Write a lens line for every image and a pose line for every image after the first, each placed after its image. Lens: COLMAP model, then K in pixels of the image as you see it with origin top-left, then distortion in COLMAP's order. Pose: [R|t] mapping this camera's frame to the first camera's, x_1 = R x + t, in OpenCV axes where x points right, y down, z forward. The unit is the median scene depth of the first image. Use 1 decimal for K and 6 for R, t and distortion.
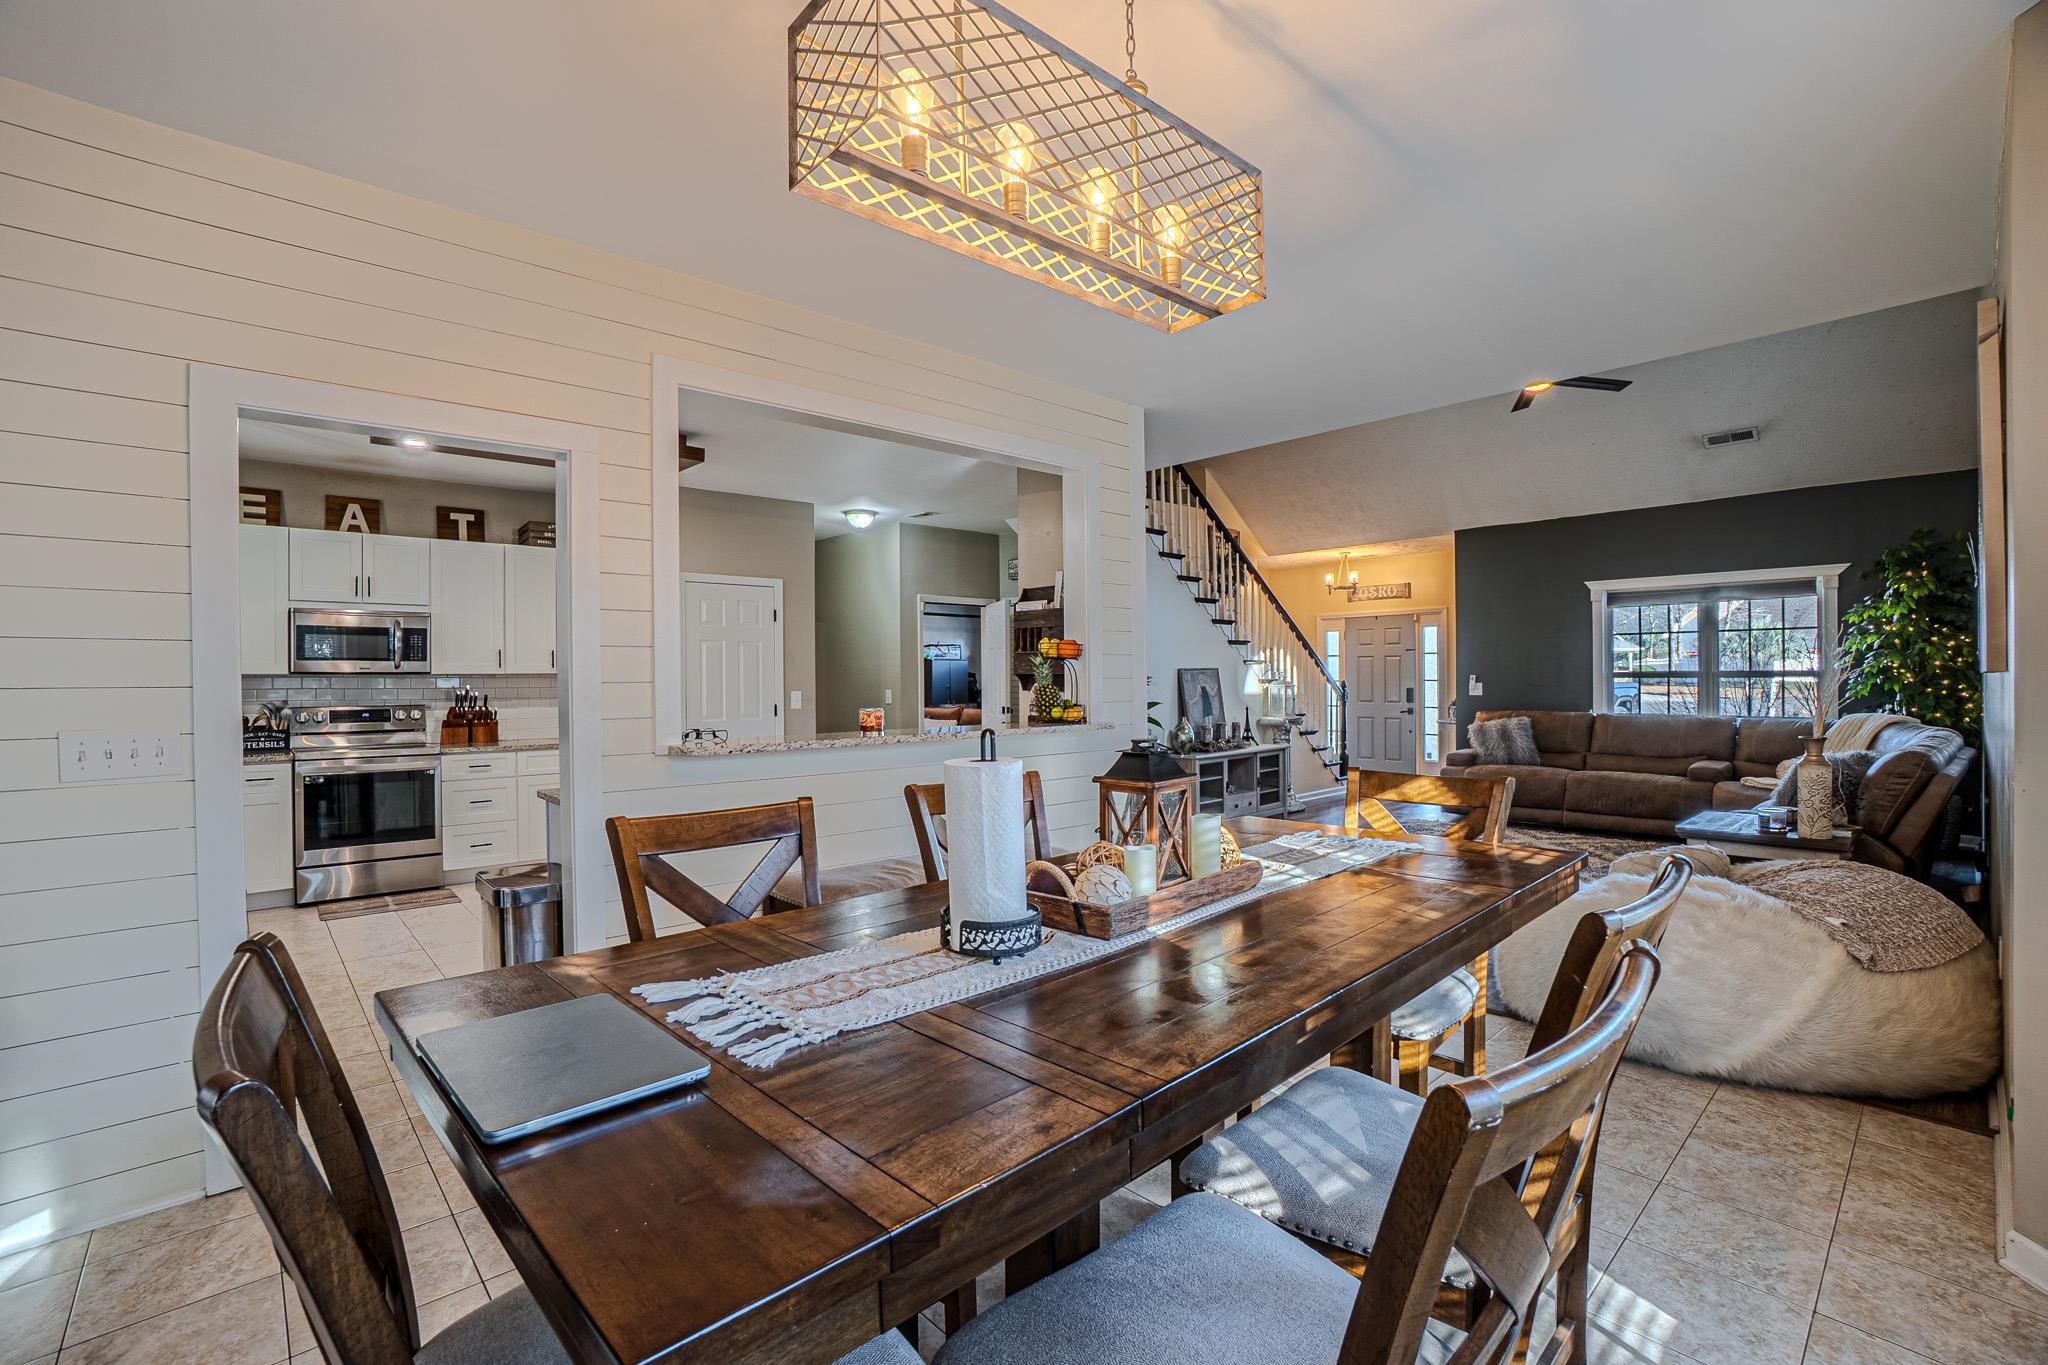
lens RADIAL K [[903.9, 0, 1022.3], [0, 903.9, 677.8], [0, 0, 1]] dist [-0.056902, 0.016597]
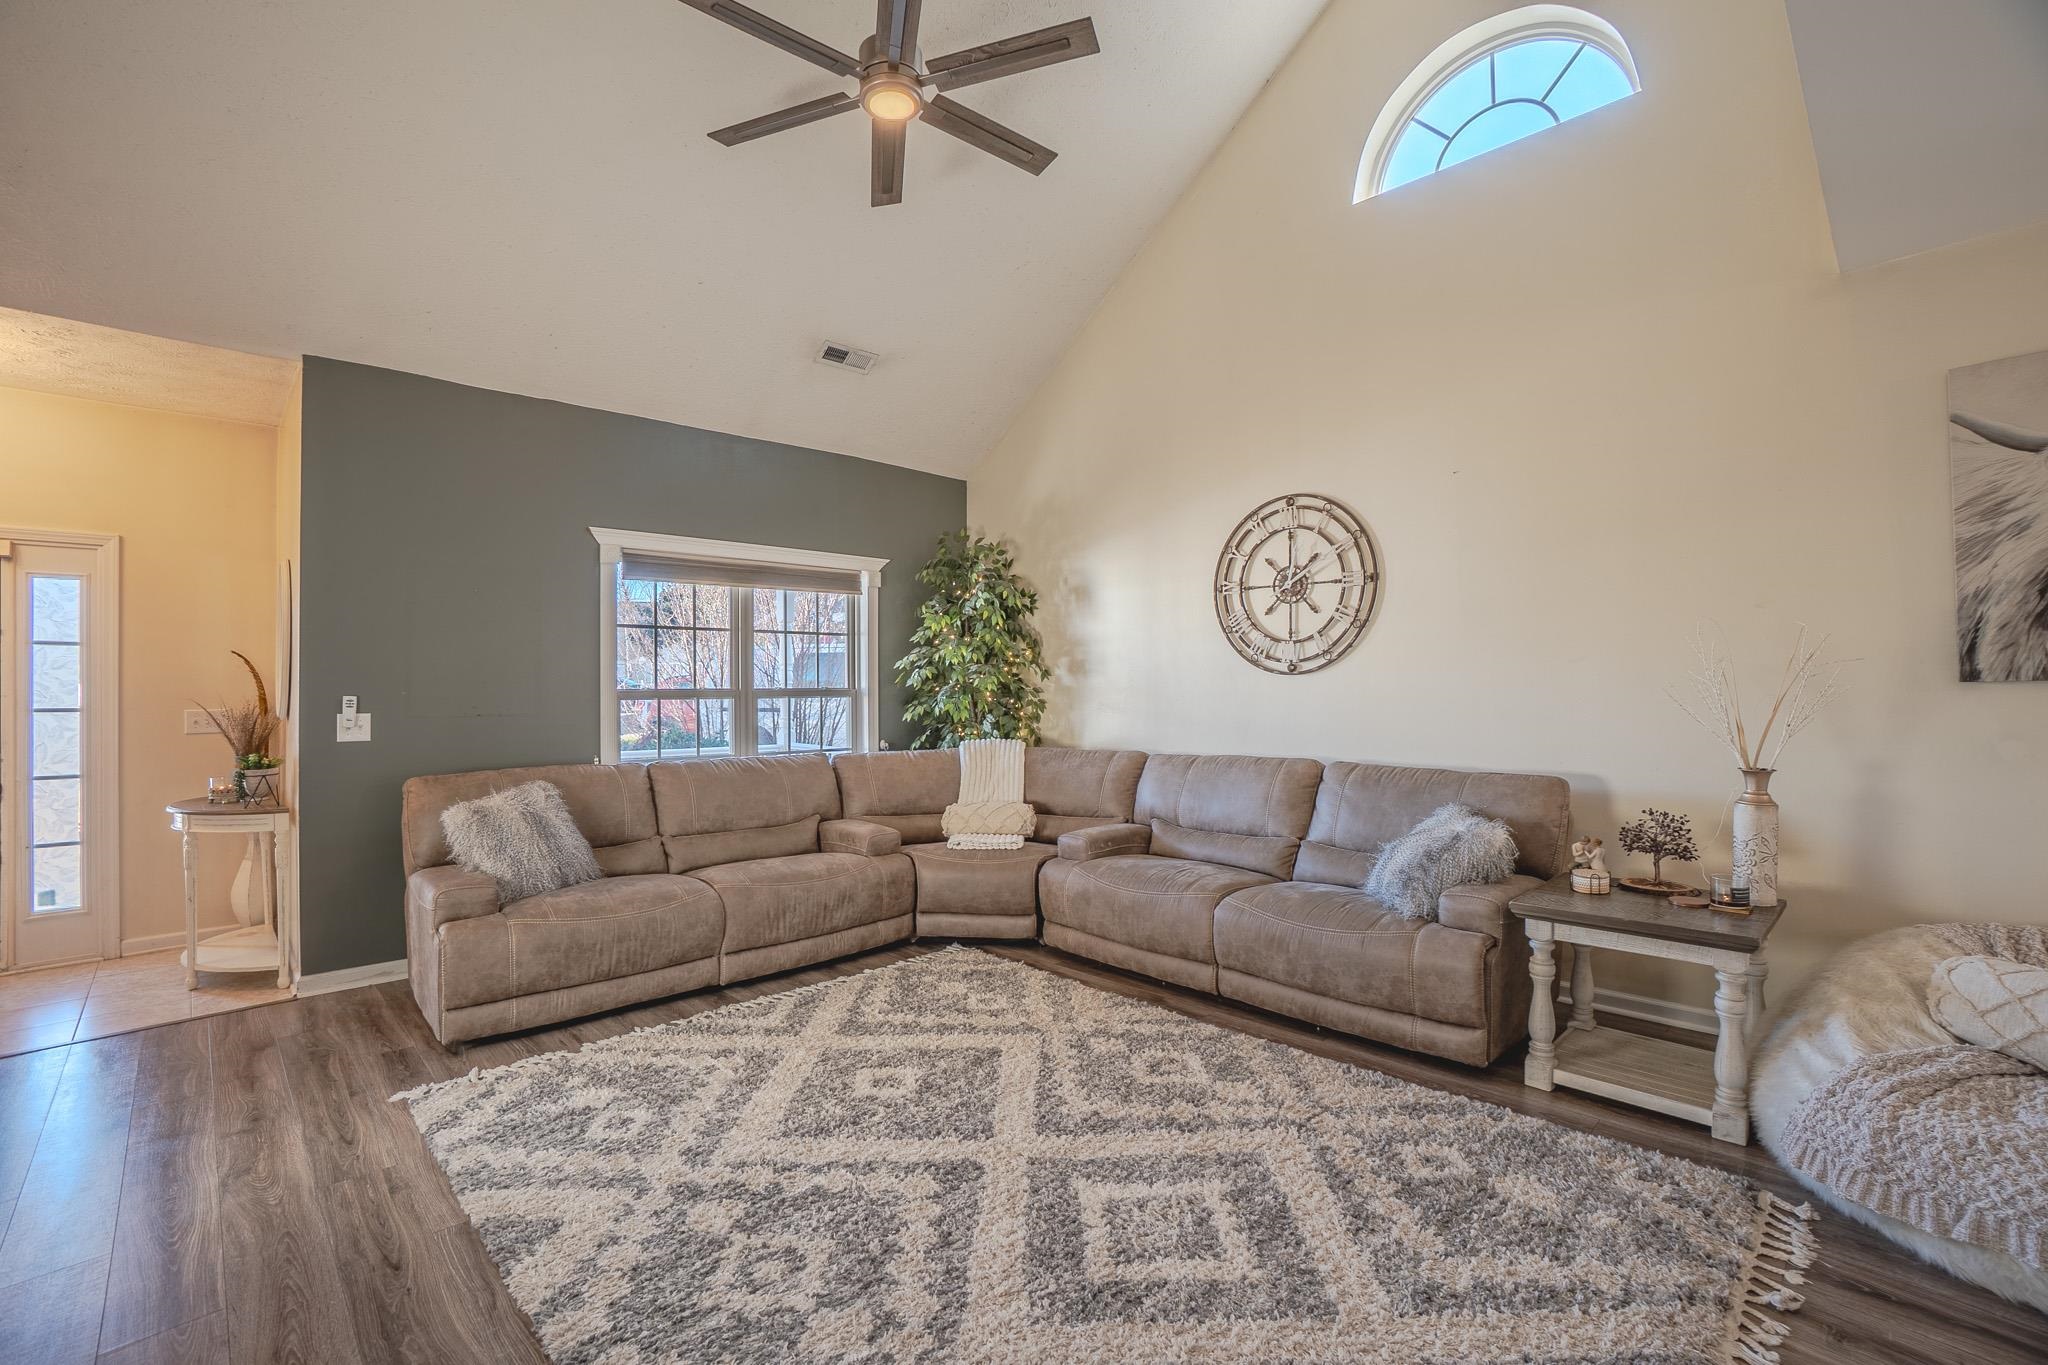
lens RADIAL K [[903.9, 0, 1010.9], [0, 903.9, 678.4], [0, 0, 1]] dist [-0.056902, 0.016597]
pose [[-0.026166, 0.019363, 0.999470, 0.096120], [0.007175, 0.999790, -0.019182, -0.001342], [-0.999632, 0.006669, -0.026299, 0.986929]]
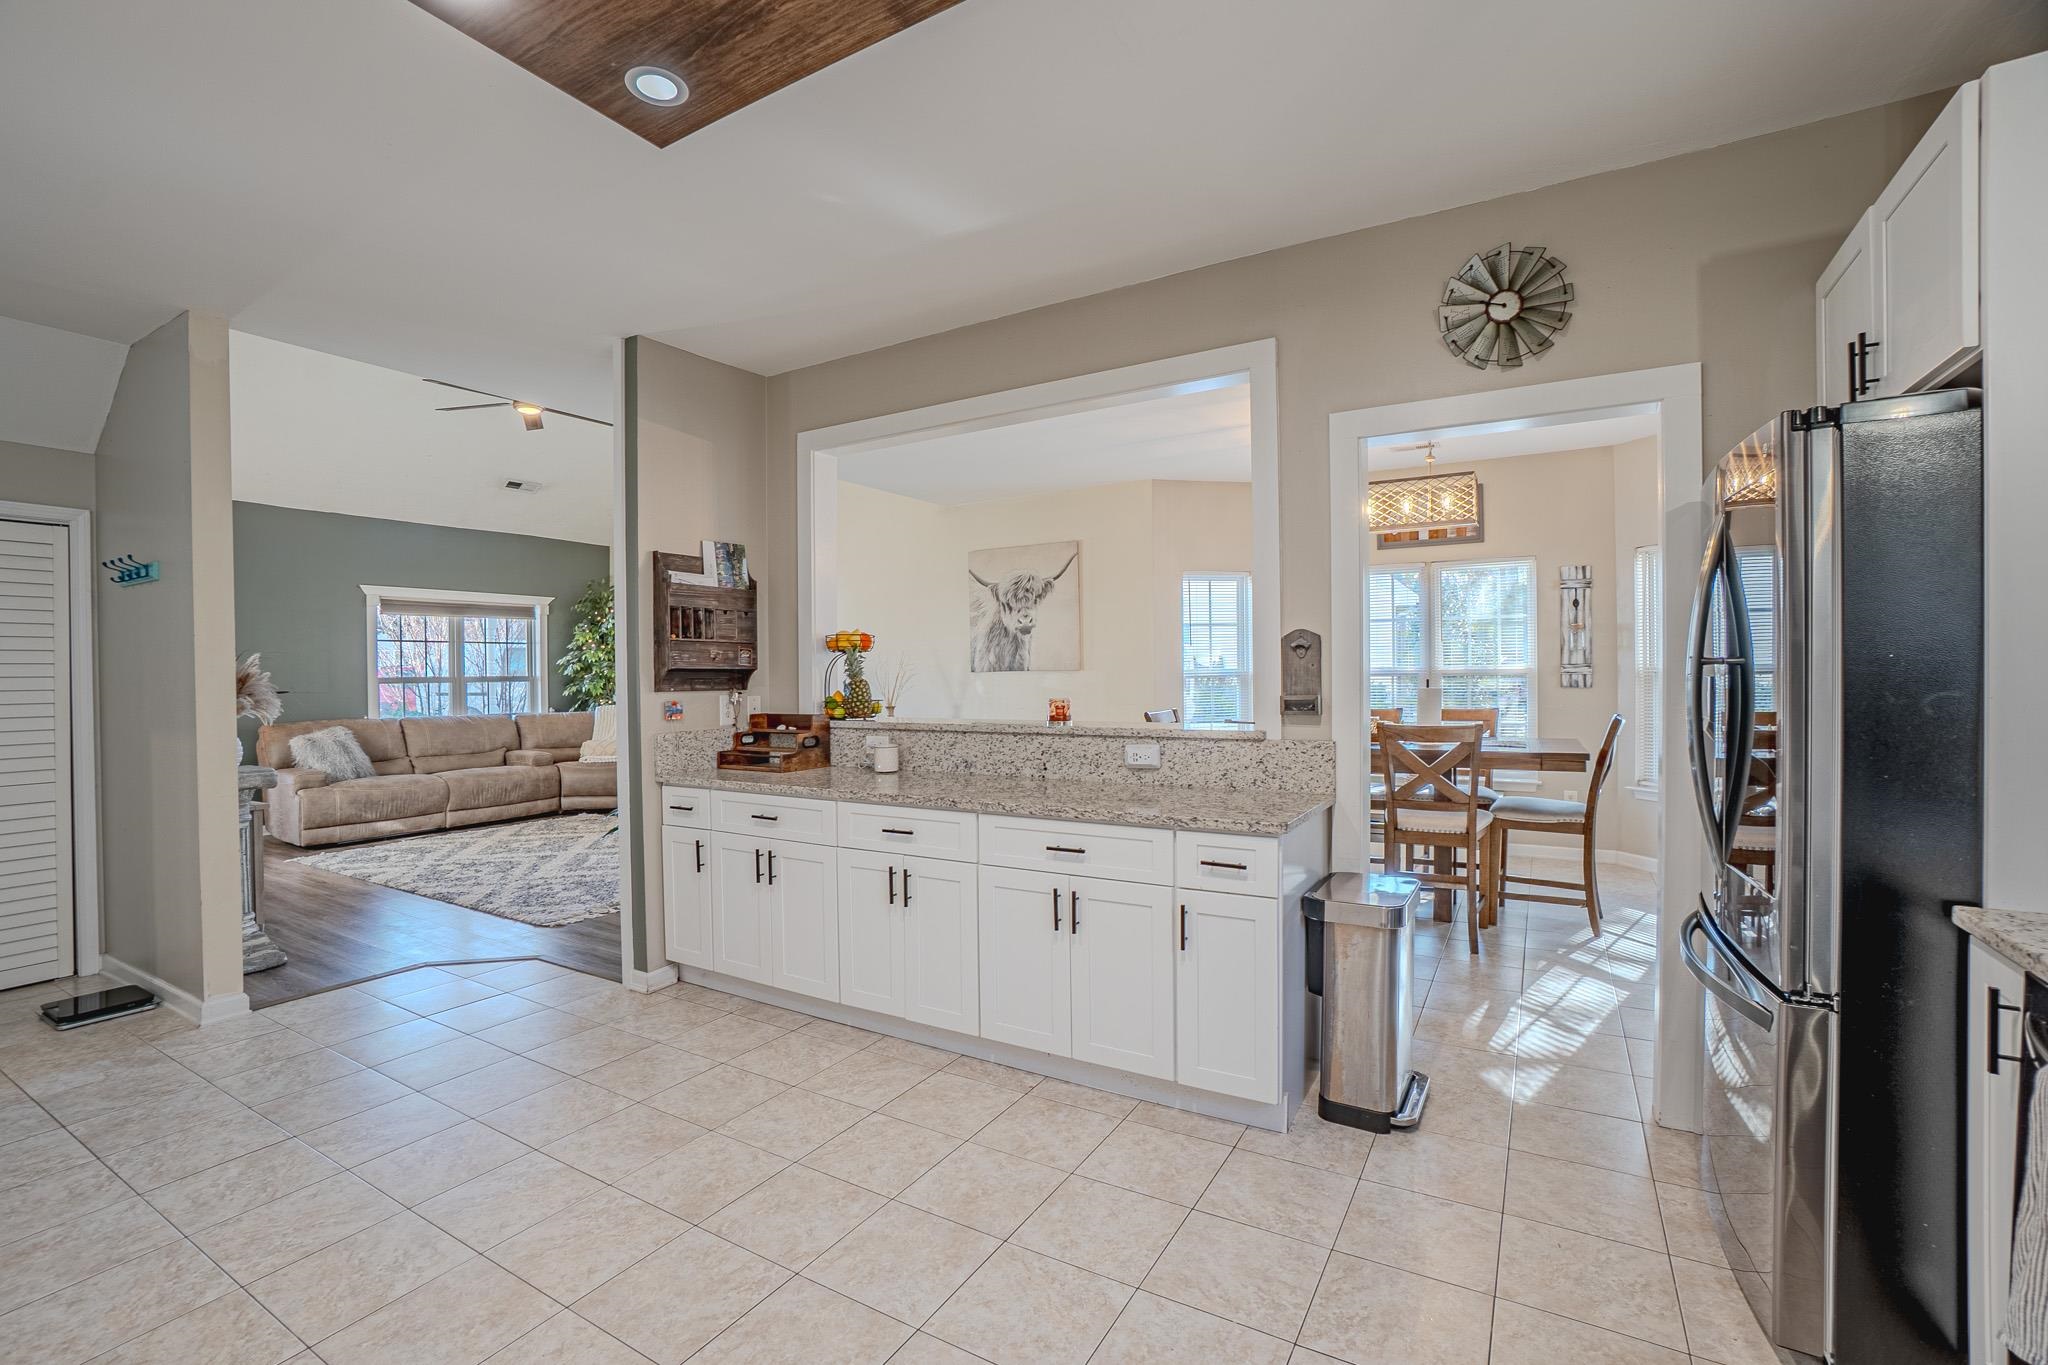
lens RADIAL K [[903.9, 0, 1013.6], [0, 903.9, 682.0], [0, 0, 1]] dist [-0.056902, 0.016597]
pose [[-0.293172, 0.001031, 0.956059, -0.645568], [0.012344, 0.999920, 0.002707, 0.005616], [-0.955980, 0.012595, -0.293161, 0.787524]]
